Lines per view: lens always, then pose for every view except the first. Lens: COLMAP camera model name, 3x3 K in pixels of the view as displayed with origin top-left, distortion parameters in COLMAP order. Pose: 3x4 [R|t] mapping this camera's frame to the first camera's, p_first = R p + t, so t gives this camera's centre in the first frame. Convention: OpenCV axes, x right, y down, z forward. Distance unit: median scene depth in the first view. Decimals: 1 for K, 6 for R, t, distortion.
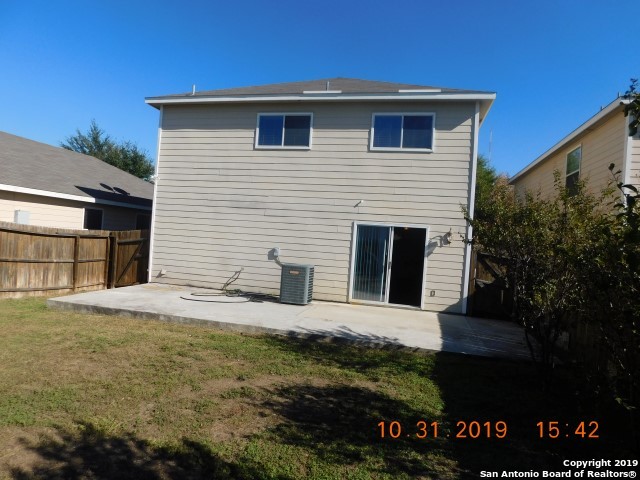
lens RADIAL K [[419.6, 0, 320.0], [0, 419.6, 240.0], [0, 0, 1]] dist [-0.070156, 0.053765]
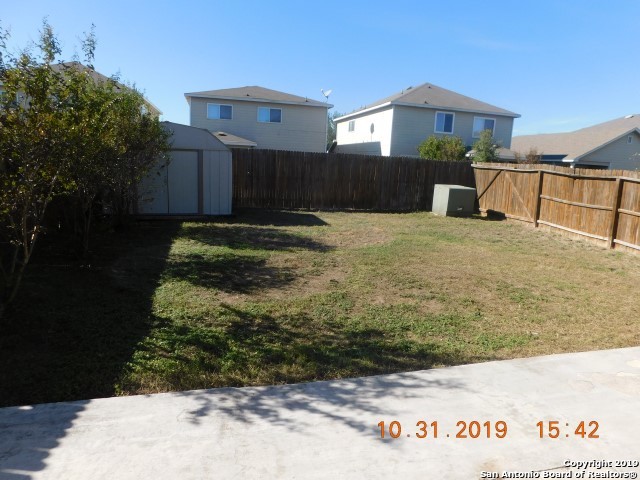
lens RADIAL K [[419.6, 0, 320.0], [0, 419.6, 240.0], [0, 0, 1]] dist [-0.070156, 0.053765]
pose [[-0.888606, -0.001025, -0.458671, 0.332932], [-0.083331, 0.983716, 0.159242, 0.033655], [0.451039, 0.179725, -0.874221, 1.716714]]
